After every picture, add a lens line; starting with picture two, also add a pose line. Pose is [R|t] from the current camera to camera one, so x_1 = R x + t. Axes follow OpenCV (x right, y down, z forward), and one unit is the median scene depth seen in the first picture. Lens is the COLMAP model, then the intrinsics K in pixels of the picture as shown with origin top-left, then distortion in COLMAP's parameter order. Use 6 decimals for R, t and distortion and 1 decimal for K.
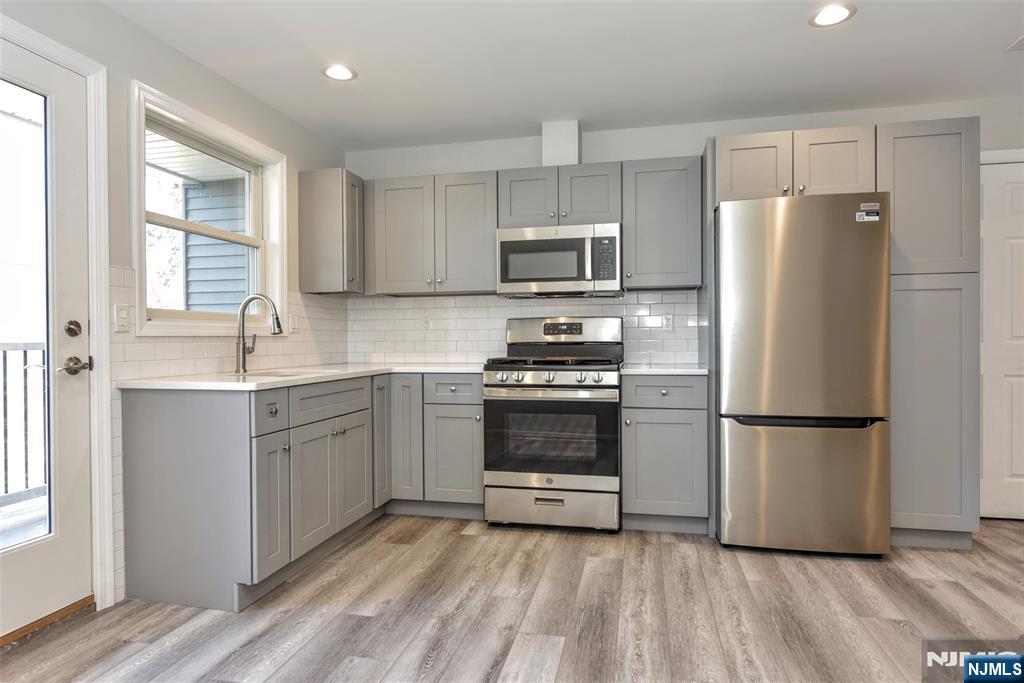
lens RADIAL K [[576.9, 0, 509.9], [0, 576.9, 344.6], [0, 0, 1]] dist [-0.004274, -0.001401]
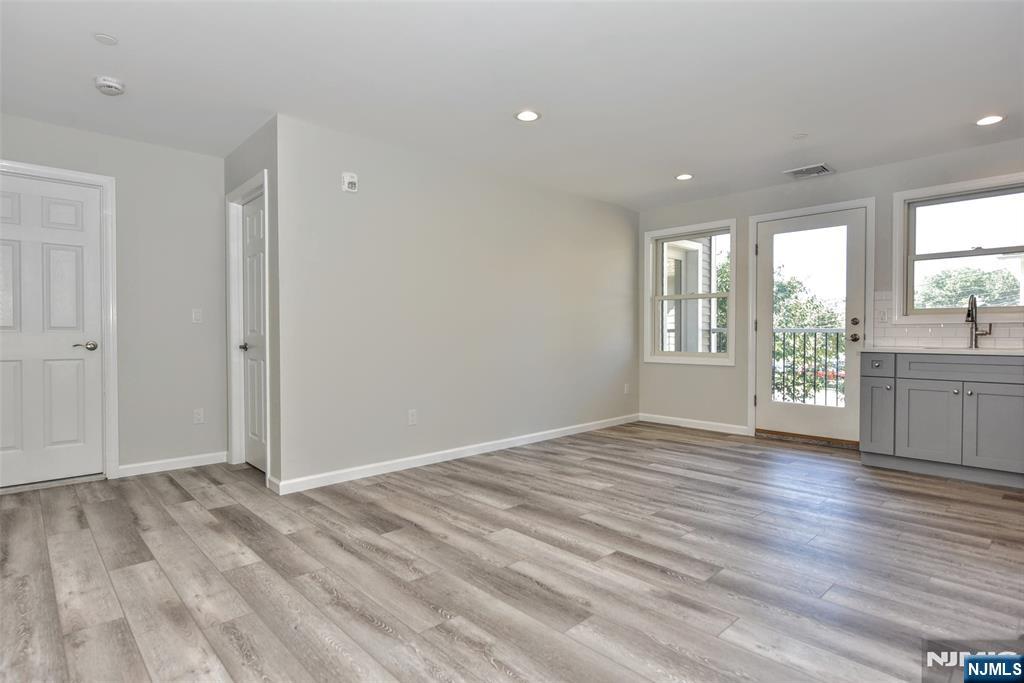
lens RADIAL K [[525.4, 0, 518.3], [0, 525.4, 341.9], [0, 0, 1]] dist [-0.002305, -0.001411]
pose [[-0.551851, 0.021627, -0.833662, 1.288890], [-0.002585, 0.999614, 0.027644, -0.001155], [0.833939, 0.017411, -0.551583, 0.774814]]
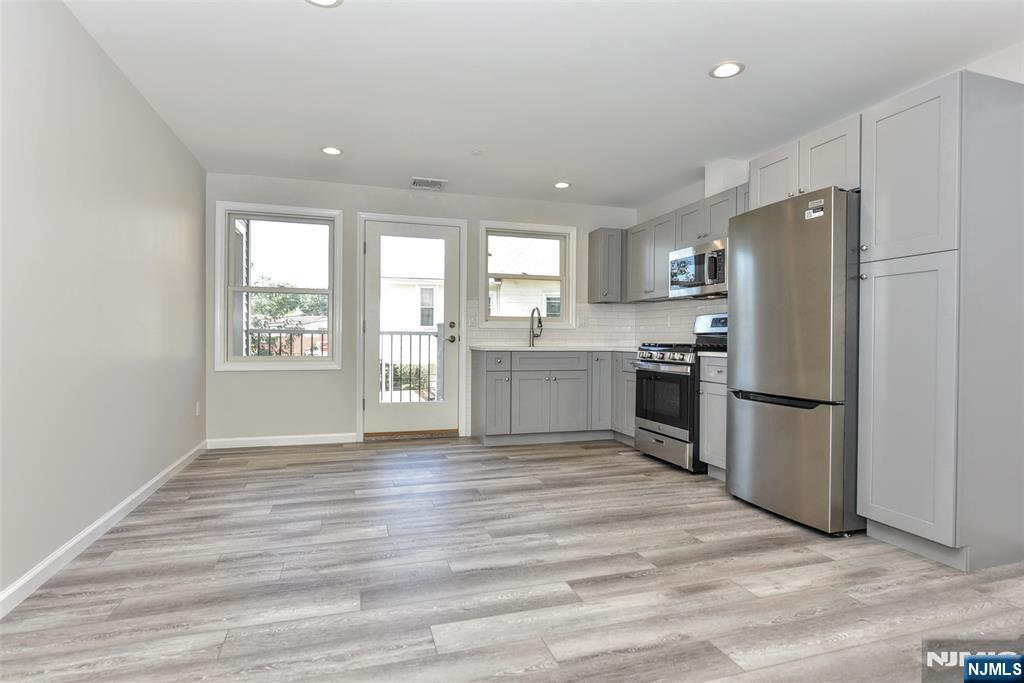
lens RADIAL K [[532.1, 0, 509.4], [0, 532.1, 341.4], [0, 0, 1]] dist [-0.003767, -0.000815]
pose [[0.498923, 0.015059, -0.866516, 1.102609], [-0.018243, 0.999810, 0.006872, 0.019457], [0.866455, 0.012379, 0.499103, 0.011141]]
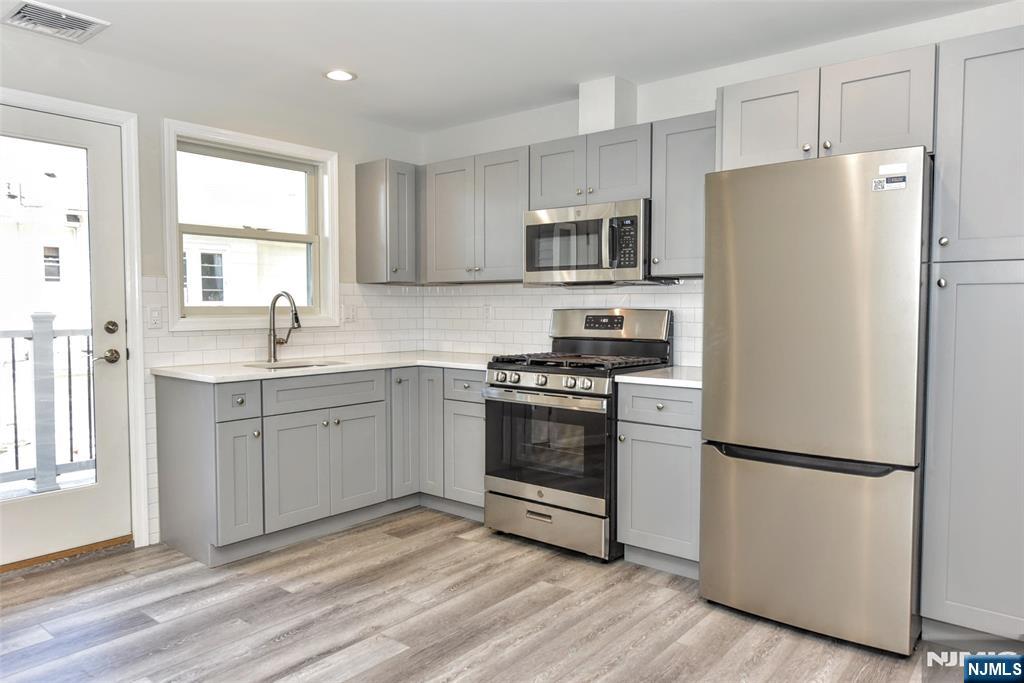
lens RADIAL K [[690.5, 0, 508.9], [0, 690.5, 341.7], [0, 0, 1]] dist [-0.003209, -0.001668]
pose [[0.892021, 0.029574, -0.451024, 0.543526], [-0.009804, 0.998888, 0.046108, -0.056190], [0.451887, -0.036708, 0.891320, 0.020068]]
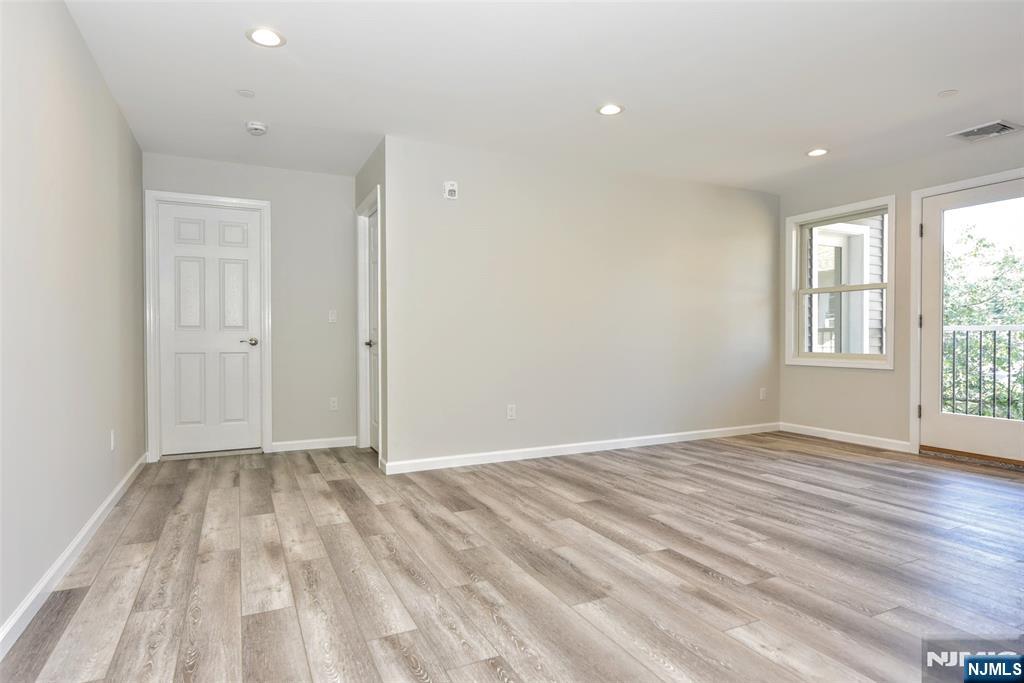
lens RADIAL K [[561.4, 0, 519.9], [0, 561.4, 342.4], [0, 0, 1]] dist [-0.000755, -0.000936]
pose [[-0.774374, 0.014909, -0.632552, 1.238715], [0.002001, 0.999775, 0.021115, 0.014848], [0.632725, 0.015085, -0.774230, 0.975986]]
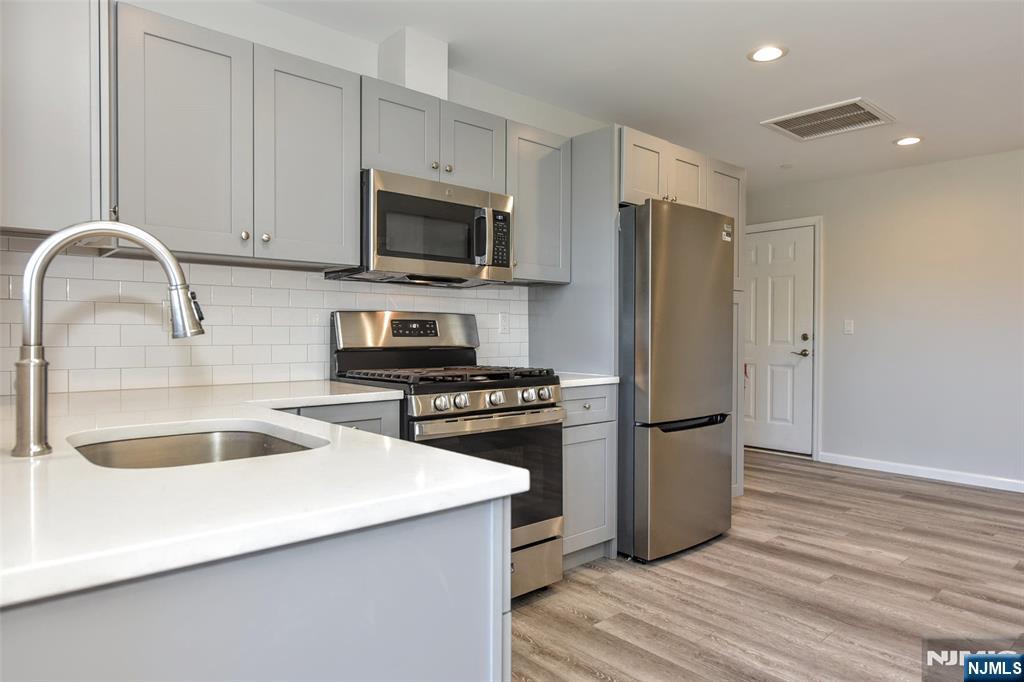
lens RADIAL K [[636.2, 0, 498.9], [0, 636.2, 341.8], [0, 0, 1]] dist [-0.000224, -0.001566]
pose [[0.583109, -0.002481, 0.812390, -0.609535], [-0.001870, 0.999989, 0.004396, -0.017628], [-0.812392, -0.004082, 0.583098, 0.578870]]
